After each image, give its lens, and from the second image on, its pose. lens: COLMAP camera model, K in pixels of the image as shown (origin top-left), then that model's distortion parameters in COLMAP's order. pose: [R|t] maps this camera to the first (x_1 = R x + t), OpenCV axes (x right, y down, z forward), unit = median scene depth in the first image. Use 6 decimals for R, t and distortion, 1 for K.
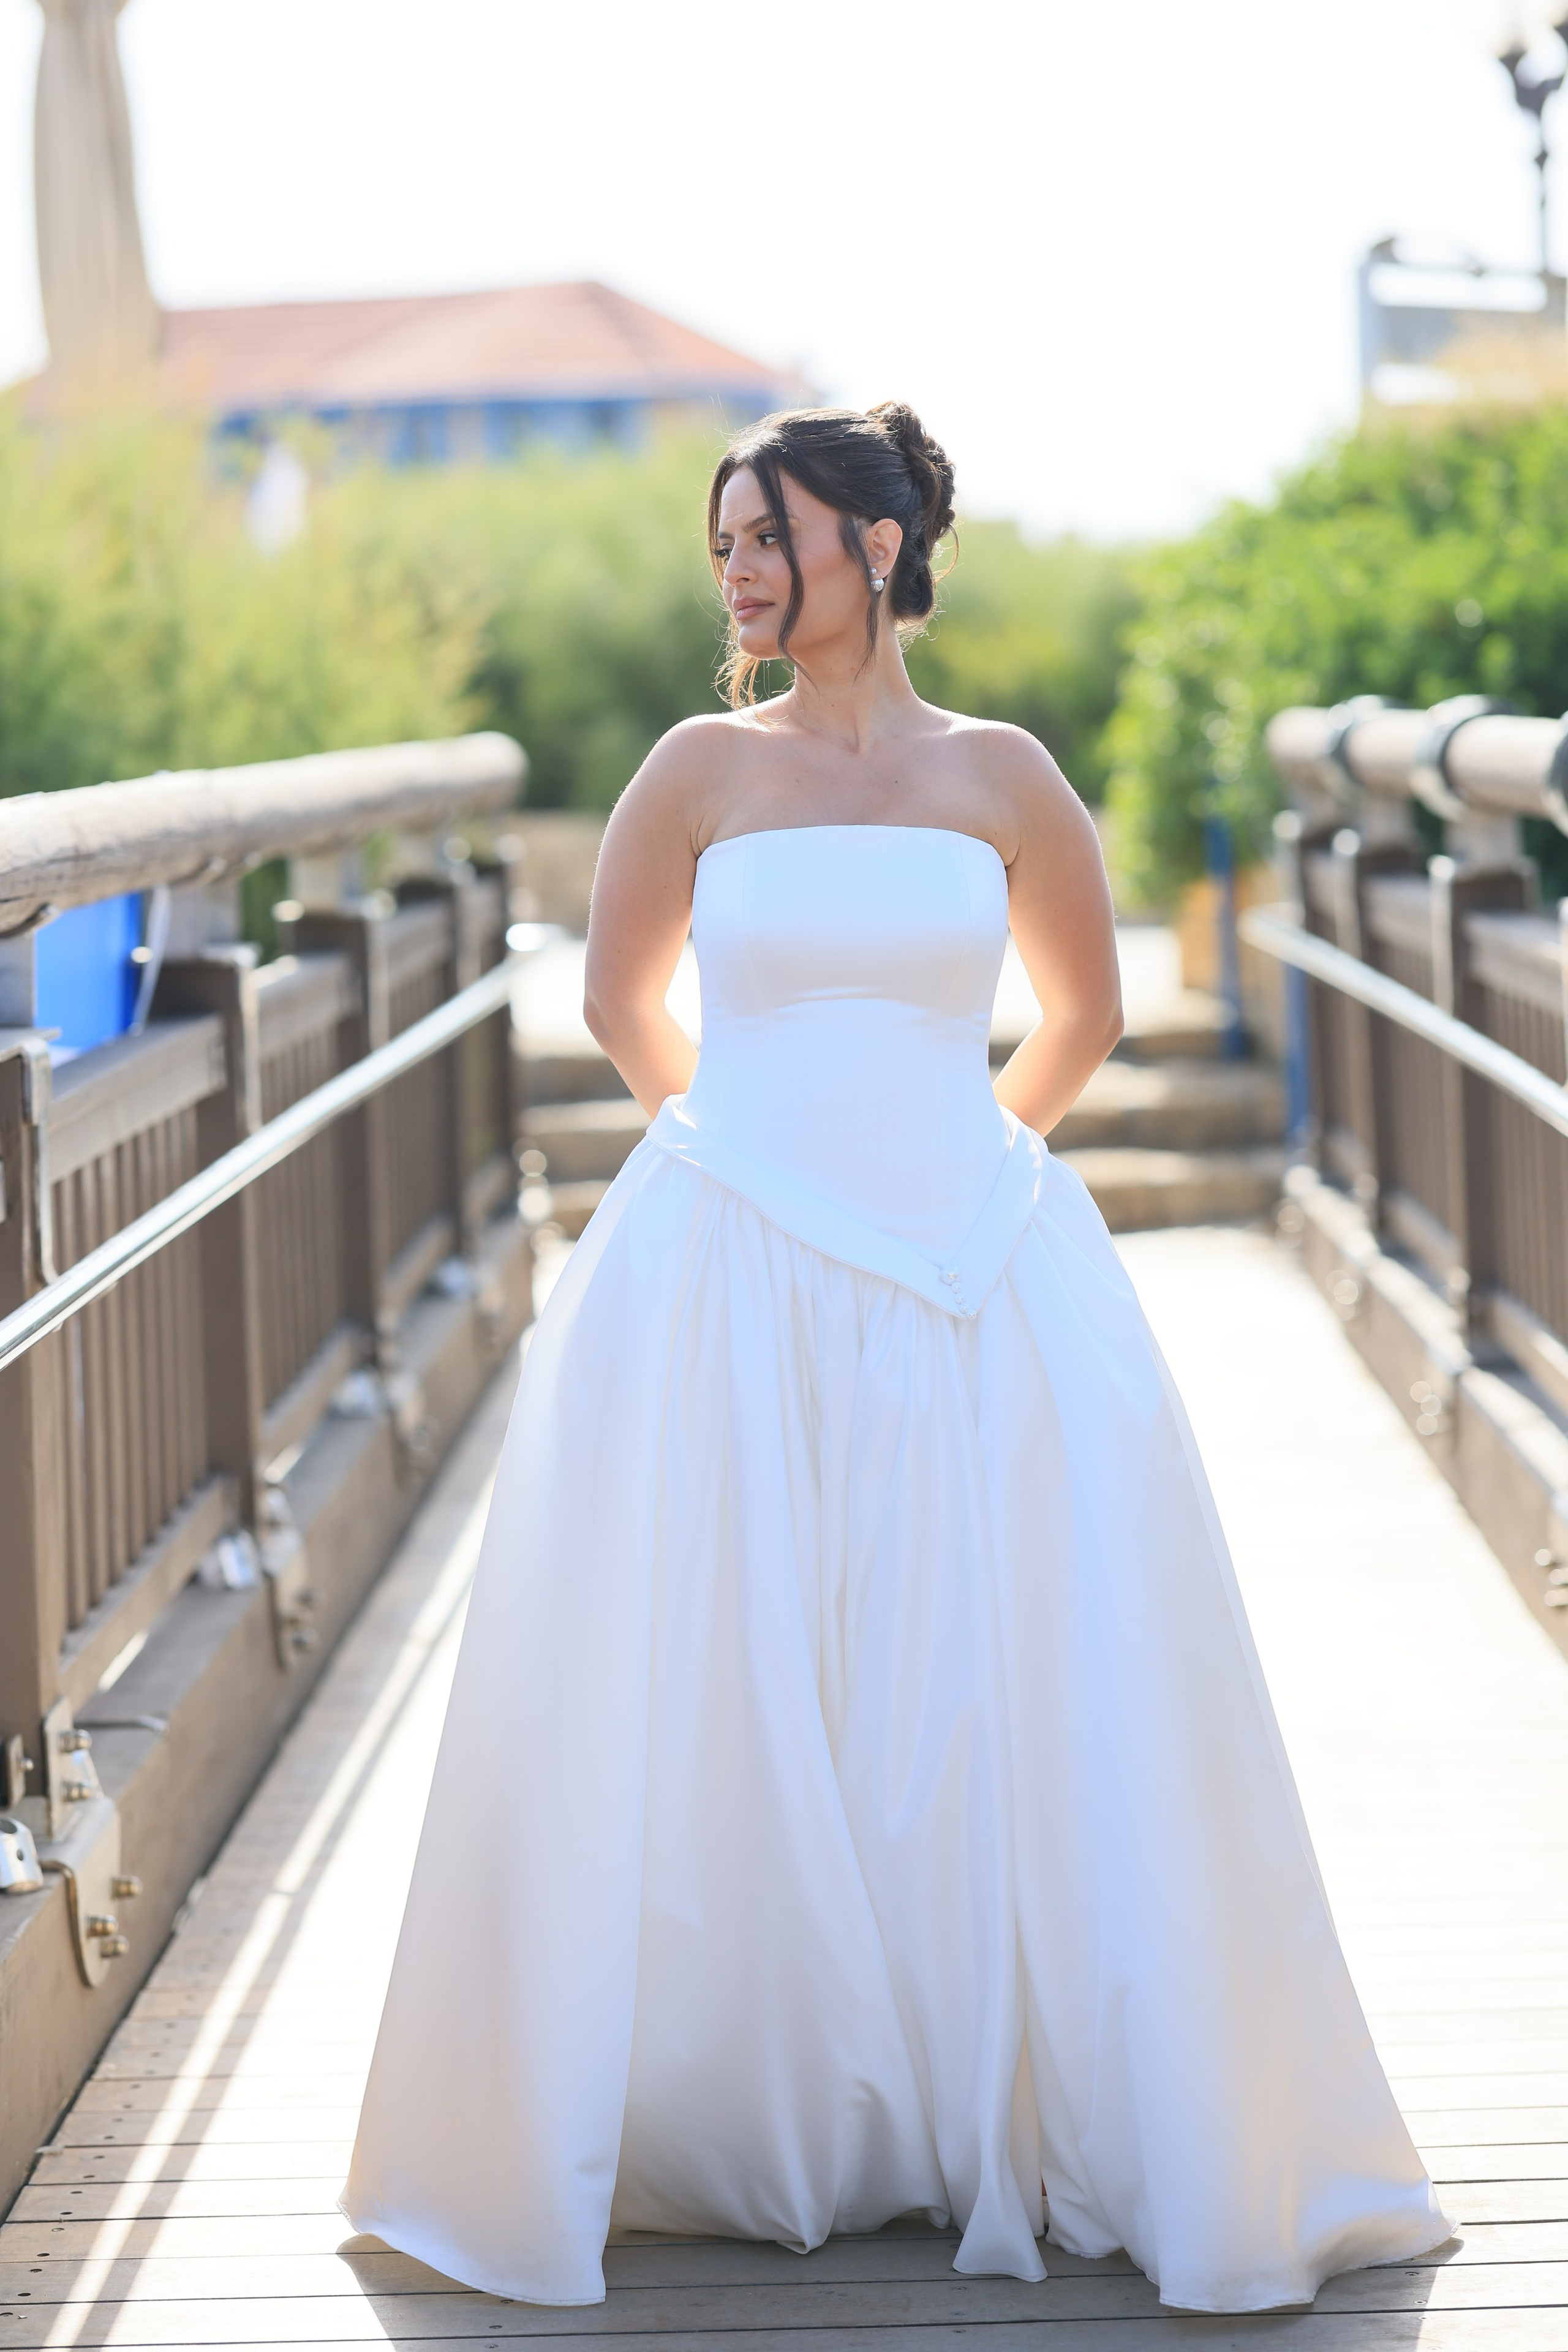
lens RADIAL K [[5935.8, 0, 783.0], [0, 5935.8, 1258.2], [0, 0, 1]] dist [0.039326, -0.197687]
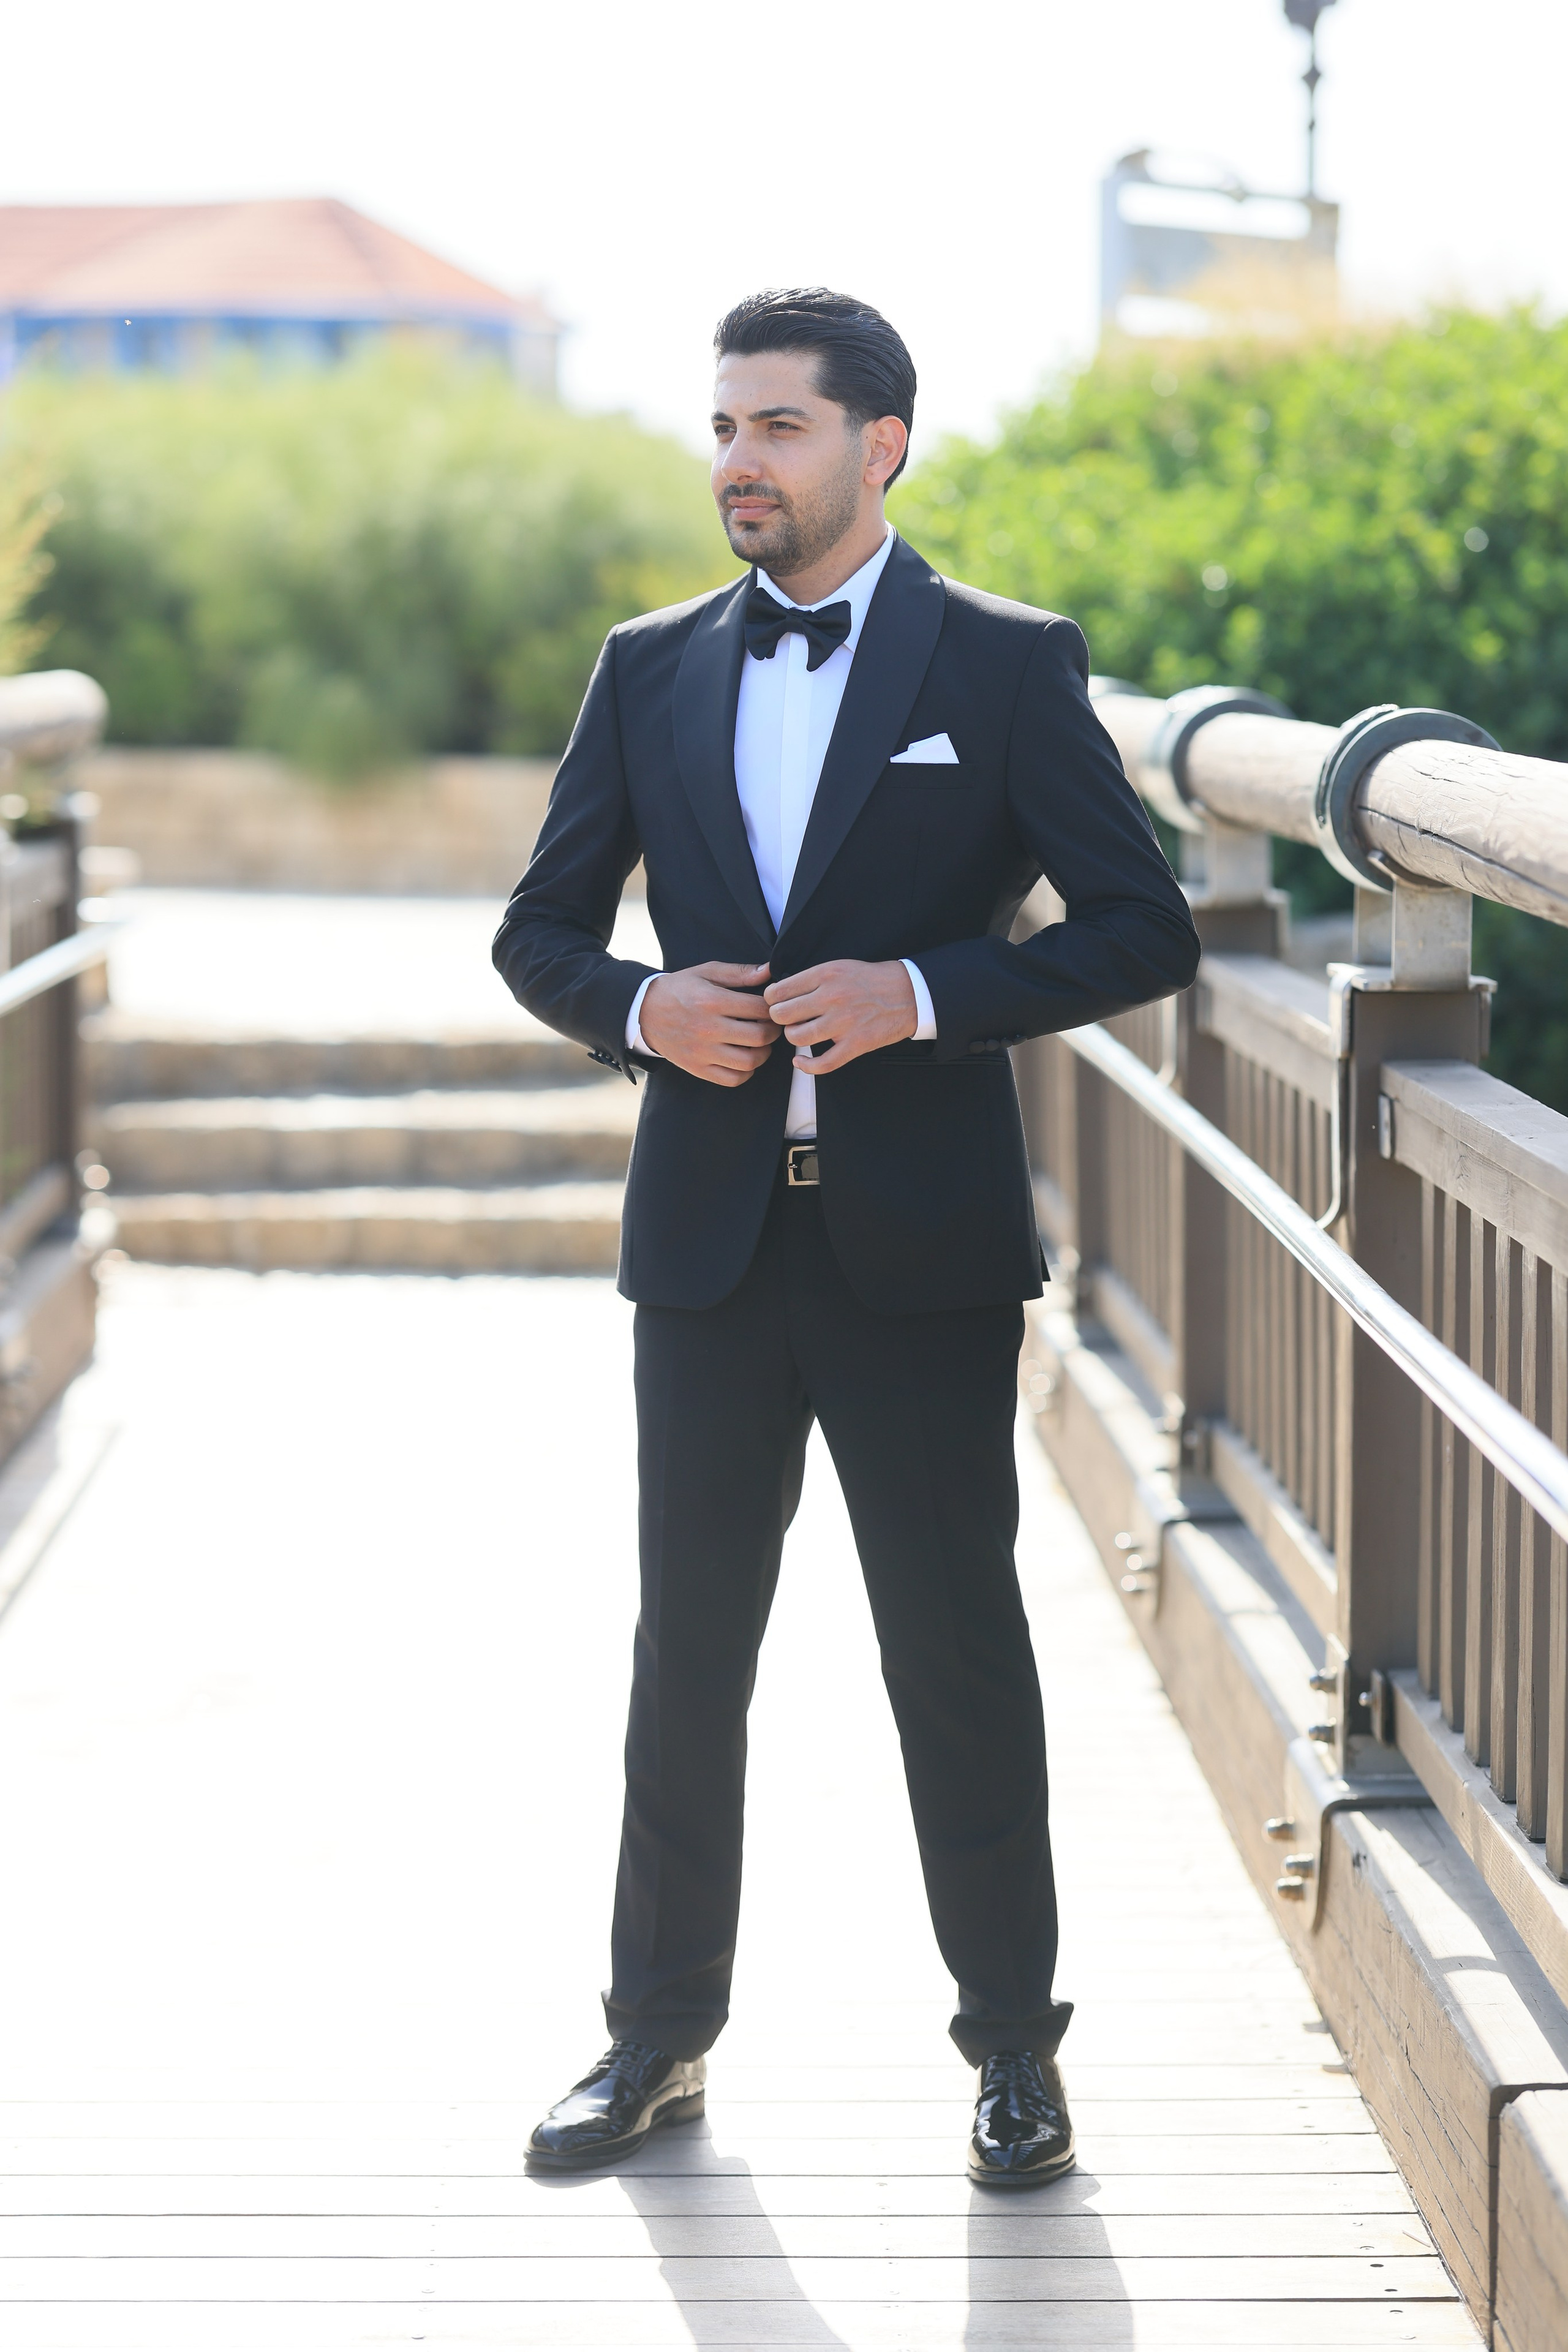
lens RADIAL K [[5798.7, 0, 785.8], [0, 5798.7, 1292.2], [0, 0, 1]] dist [0.016190, -0.634764]
pose [[0.998115, 0.038539, 0.047763, 0.016591], [-0.039425, 0.999065, 0.017753, -0.017021], [-0.047034, -0.019602, 0.998701, 0.155515]]
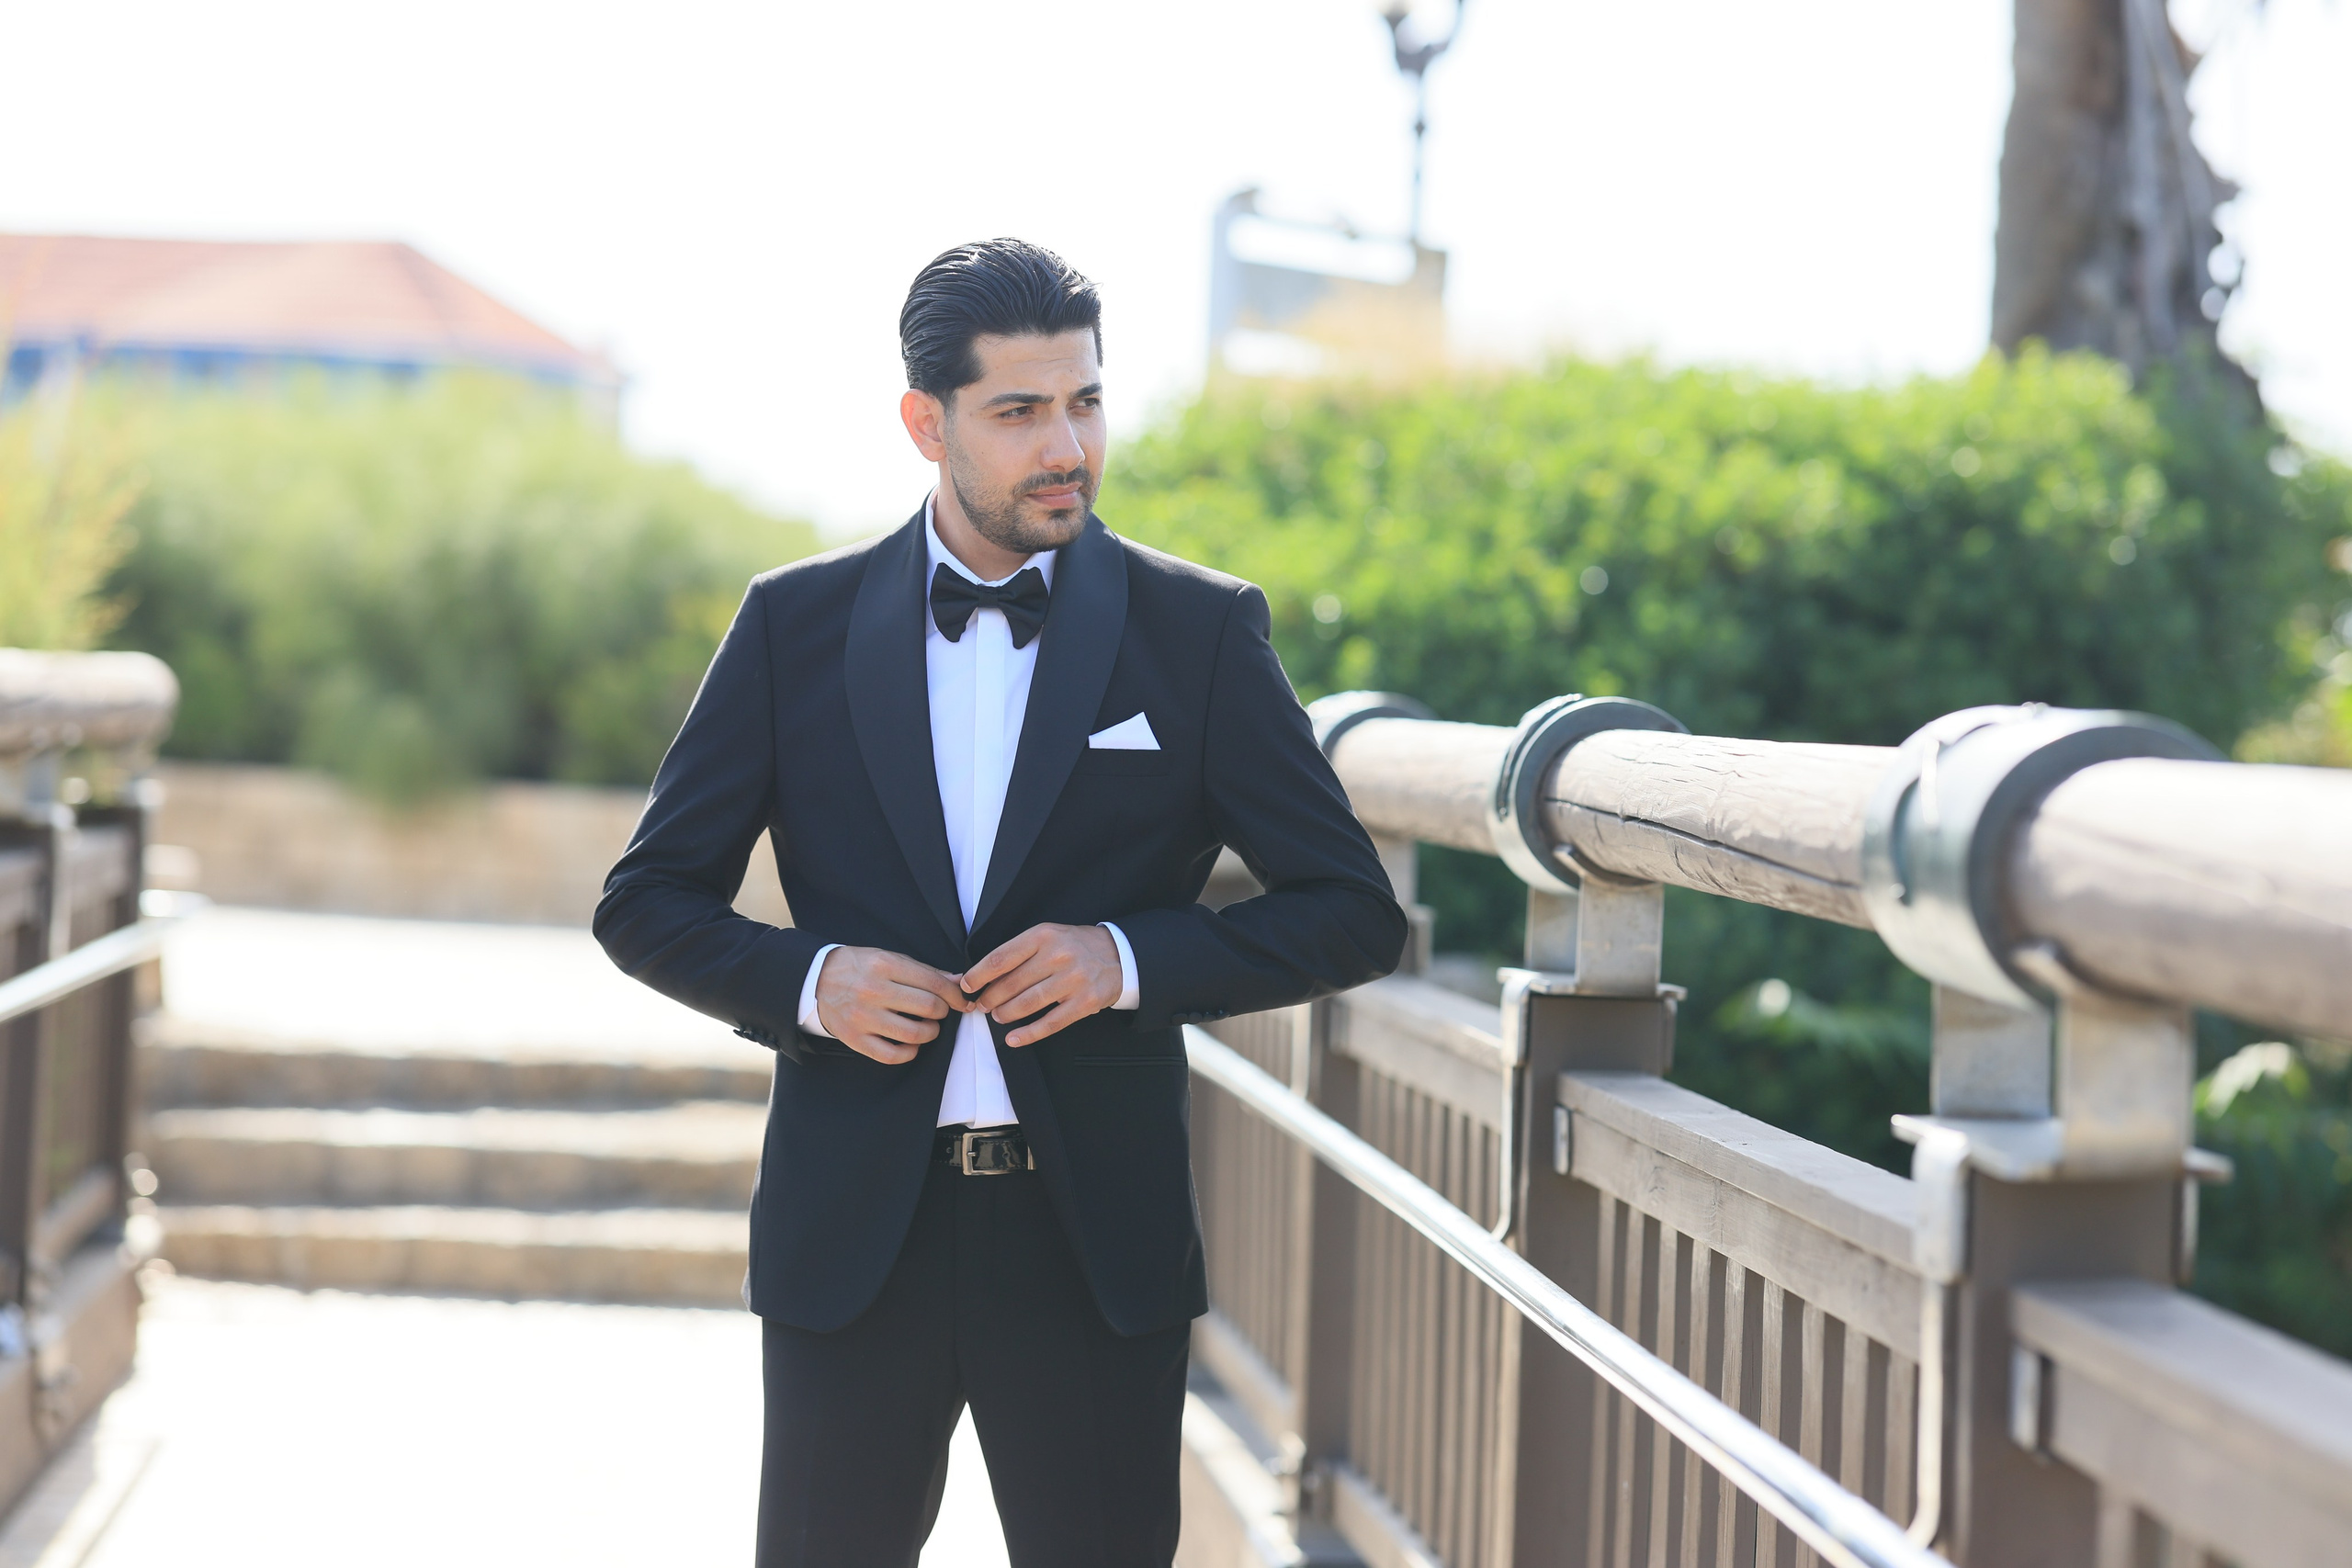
lens RADIAL K [[5798.1, 0, 1176.0], [0, 5798.1, 784.0], [0, 0, 1]] dist [0.016190, -0.634764]
pose [[0.991234, 0.081169, 0.104242, 0.010230], [-0.072346, 0.993682, -0.085800, -0.011453], [-0.110548, 0.077506, 0.990844, 0.183419]]
